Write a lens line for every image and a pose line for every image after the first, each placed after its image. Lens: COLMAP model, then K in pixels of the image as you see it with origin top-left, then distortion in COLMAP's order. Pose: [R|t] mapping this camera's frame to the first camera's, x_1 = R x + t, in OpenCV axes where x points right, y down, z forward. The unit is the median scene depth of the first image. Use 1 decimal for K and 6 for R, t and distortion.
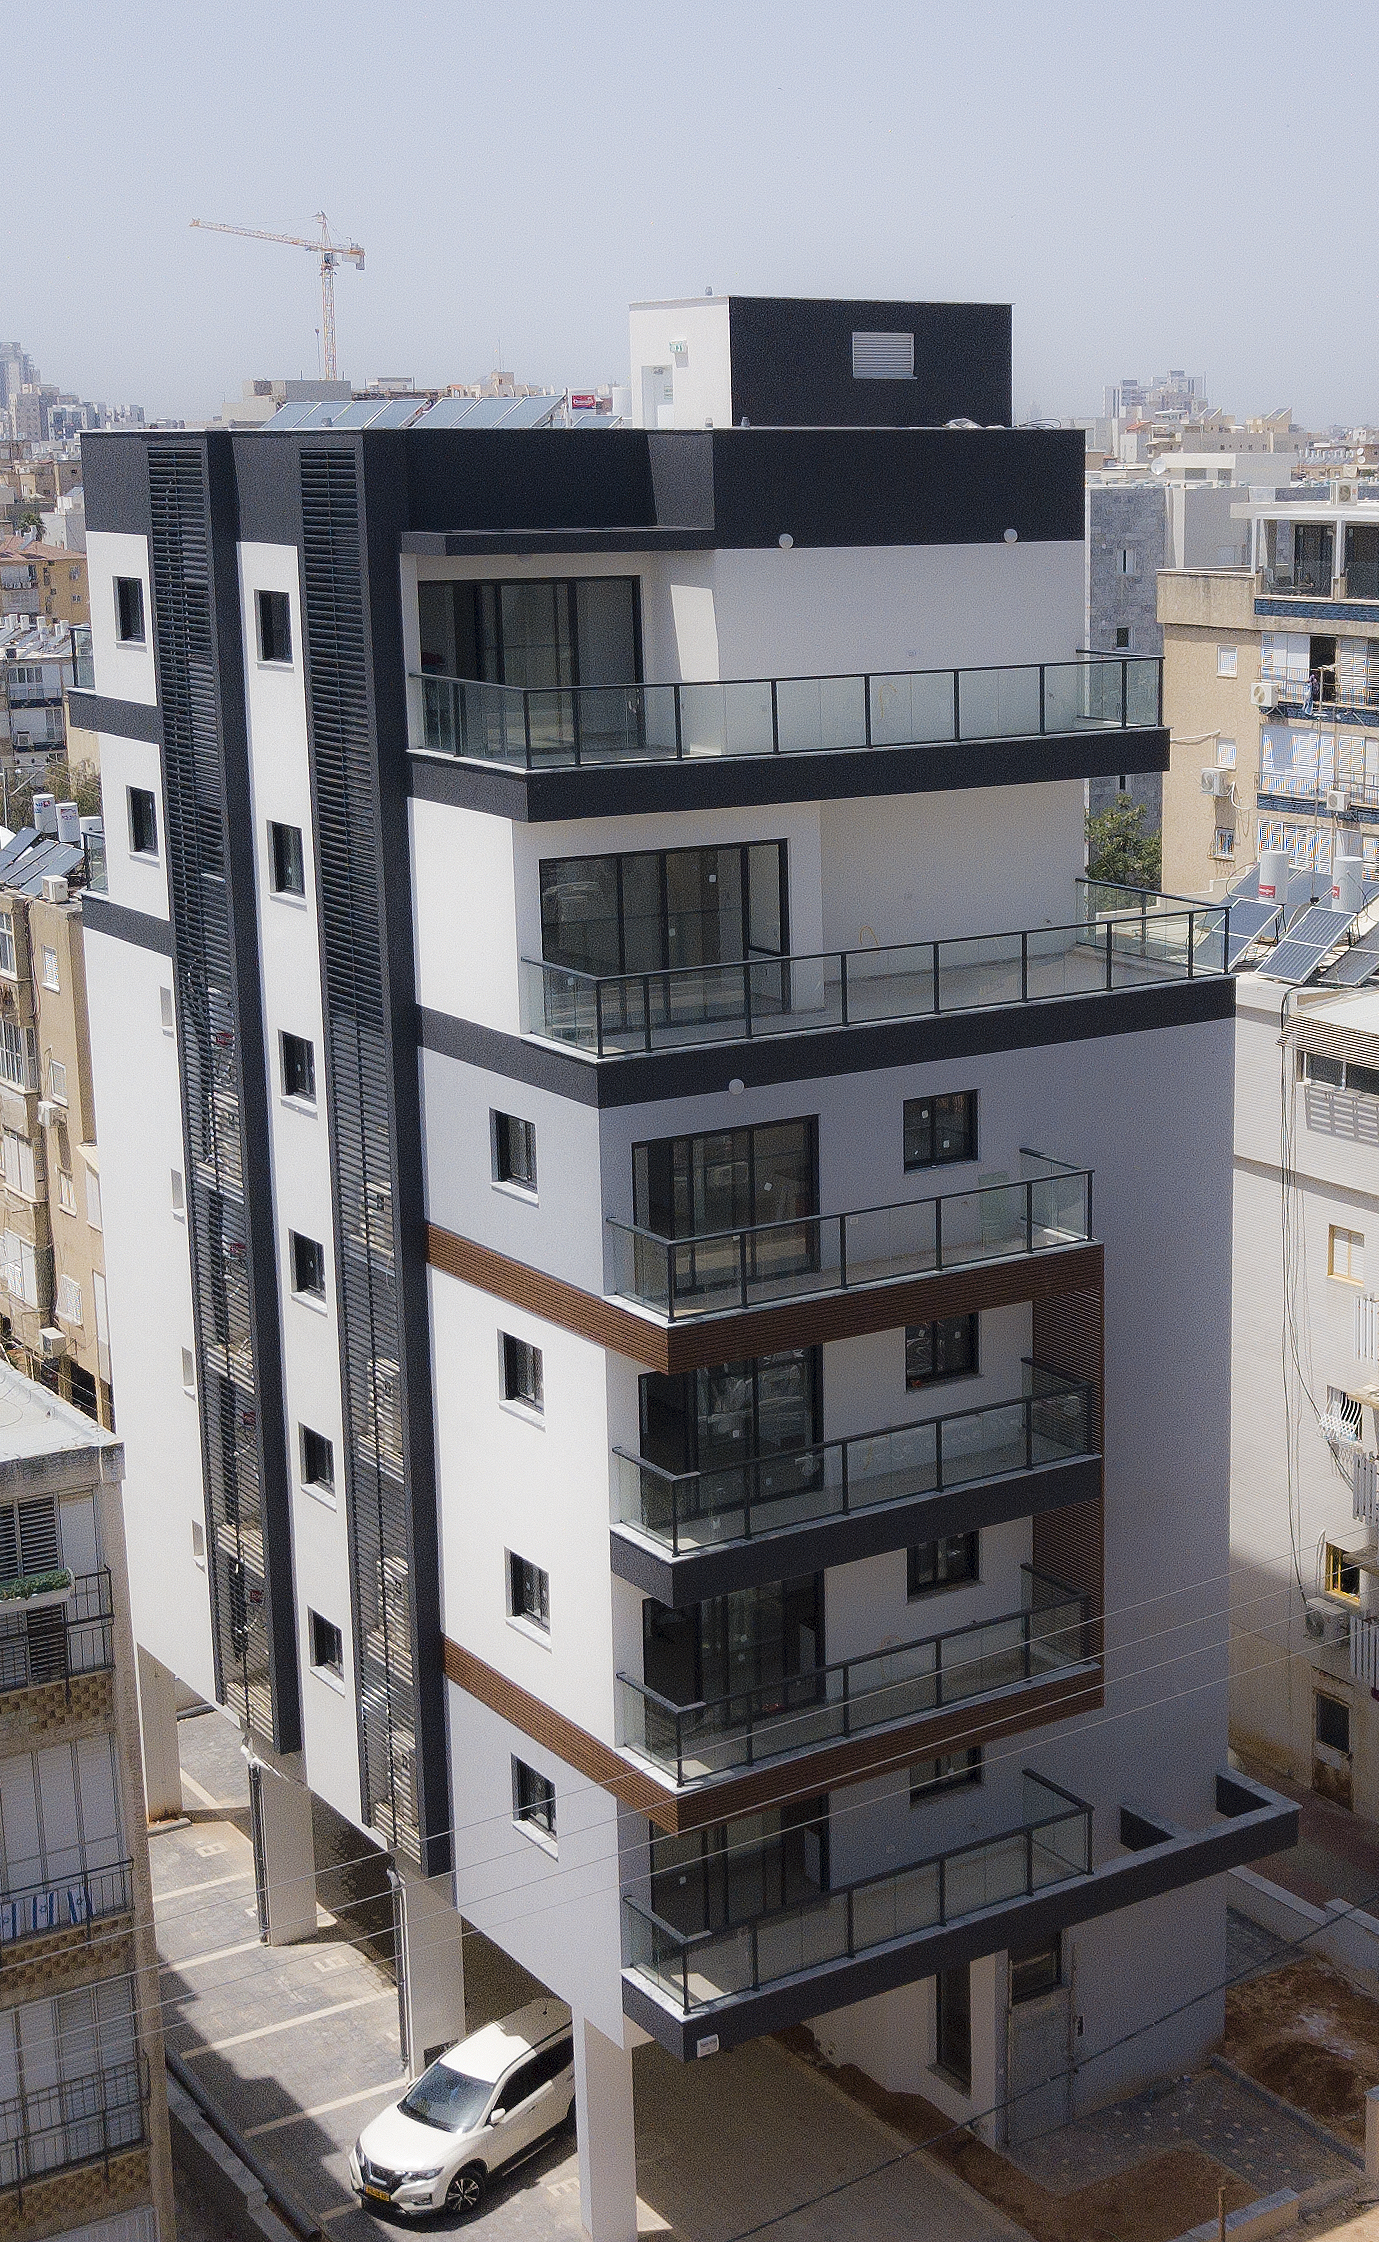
lens RADIAL K [[3051.1, 0, 1069.9], [0, 3051.1, 1122.7], [0, 0, 1]] dist [0.026267, -0.580330]
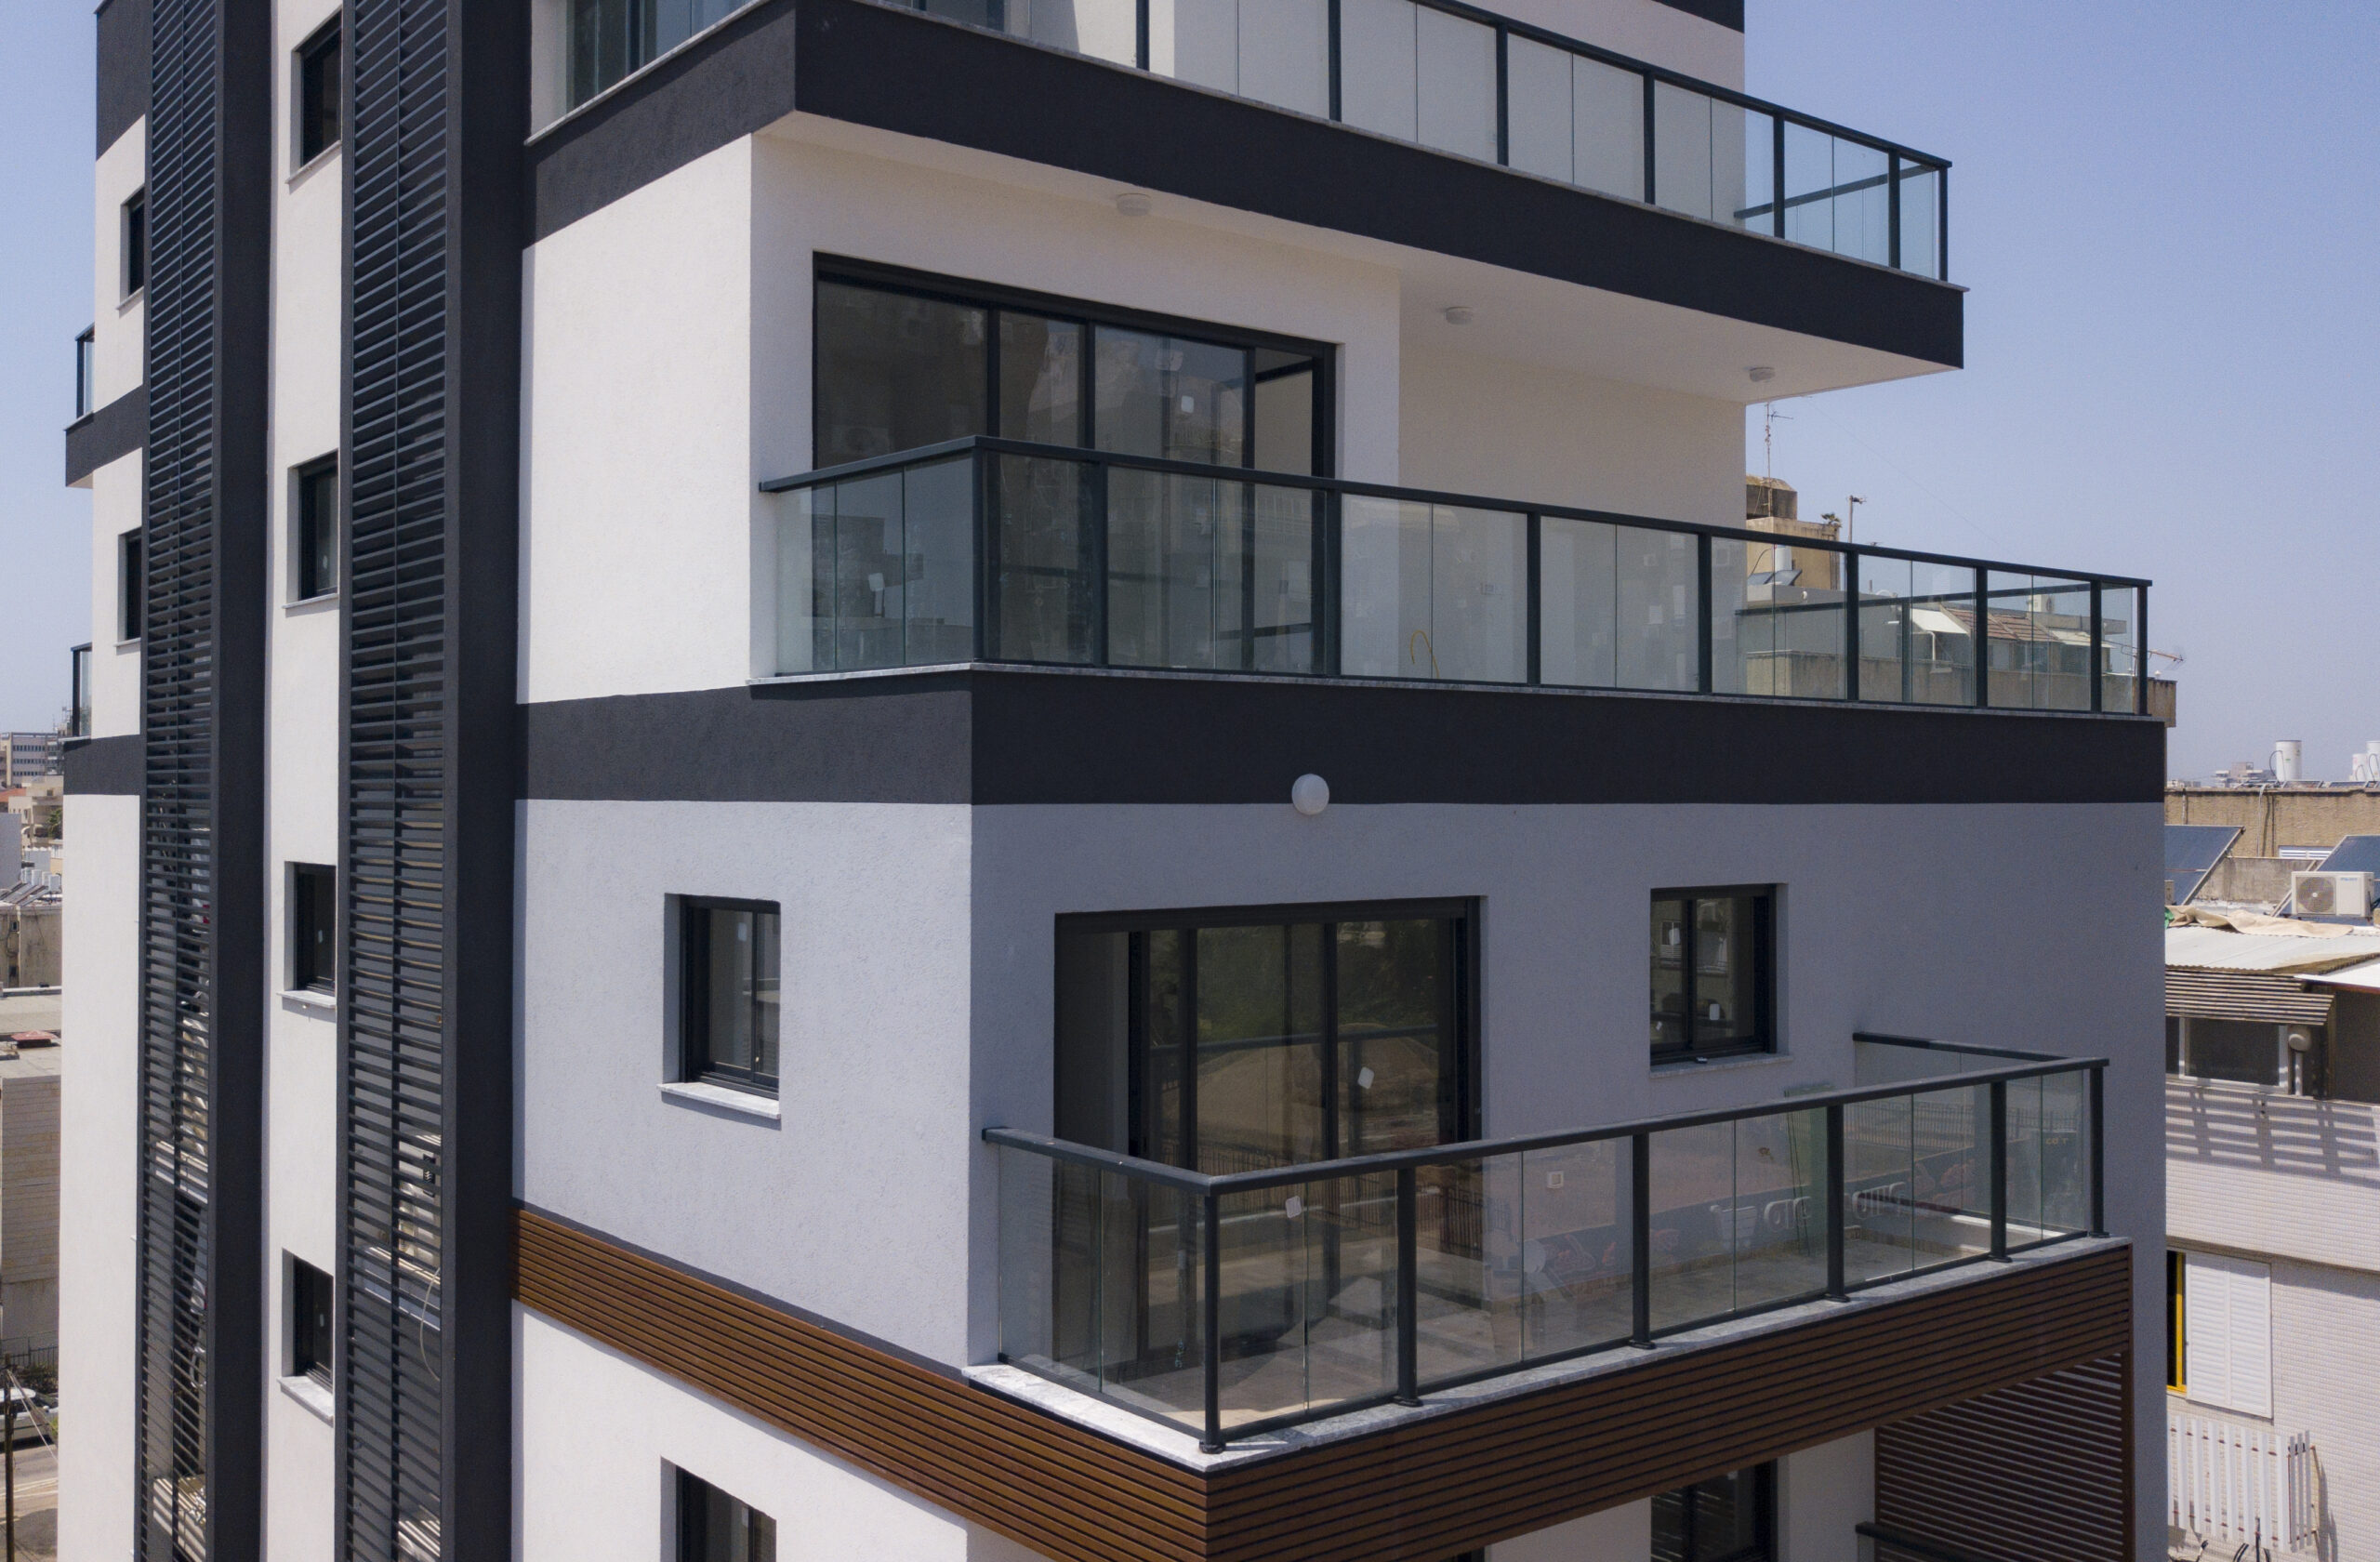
lens RADIAL K [[2134.5, 0, 1108.7], [0, 2134.5, 771.6], [0, 0, 1]] dist [-0.009006, -0.004239]
pose [[0.999999, -0.000353, -0.001398, -0.120362], [0.000021, 0.973117, -0.230312, 0.041343], [0.001442, 0.230312, 0.973116, 0.661570]]
